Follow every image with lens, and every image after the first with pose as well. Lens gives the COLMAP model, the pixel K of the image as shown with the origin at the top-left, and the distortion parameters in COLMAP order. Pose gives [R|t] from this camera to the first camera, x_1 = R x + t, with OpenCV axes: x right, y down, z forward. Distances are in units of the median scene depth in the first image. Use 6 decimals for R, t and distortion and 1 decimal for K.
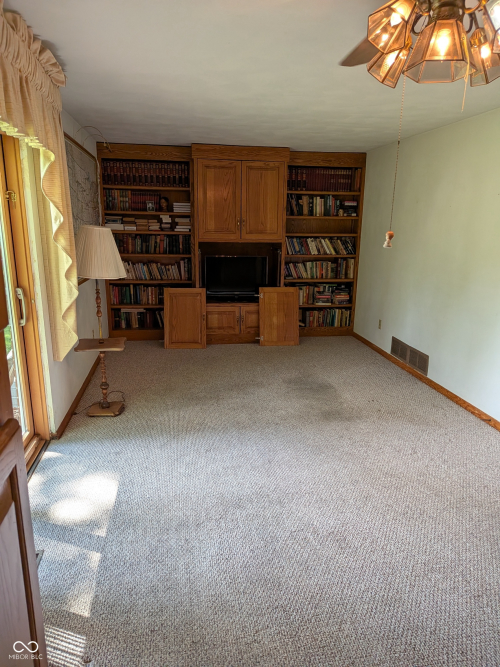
lens RADIAL K [[486.8, 0, 244.1], [0, 486.8, 345.6], [0, 0, 1]] dist [0.078090, -0.120570]
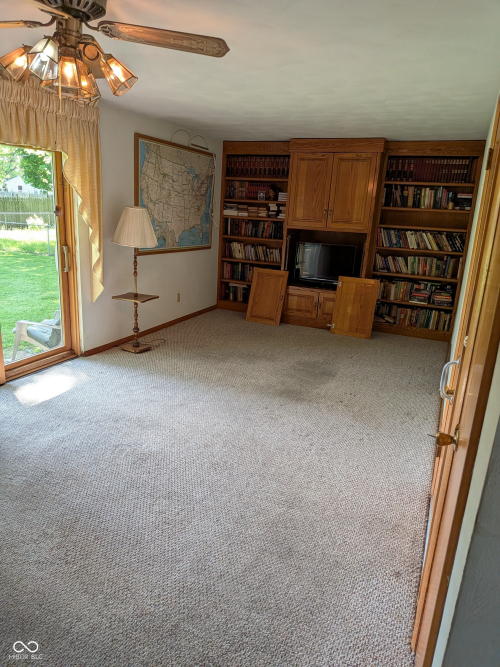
lens RADIAL K [[479.9, 0, 216.4], [0, 479.9, 333.6], [0, 0, 1]] dist [0.079700, -0.155649]
pose [[0.822803, 0.170656, -0.542099, 0.381697], [-0.174174, 0.983672, 0.045304, -0.002091], [0.540979, 0.057143, 0.839093, 0.023560]]
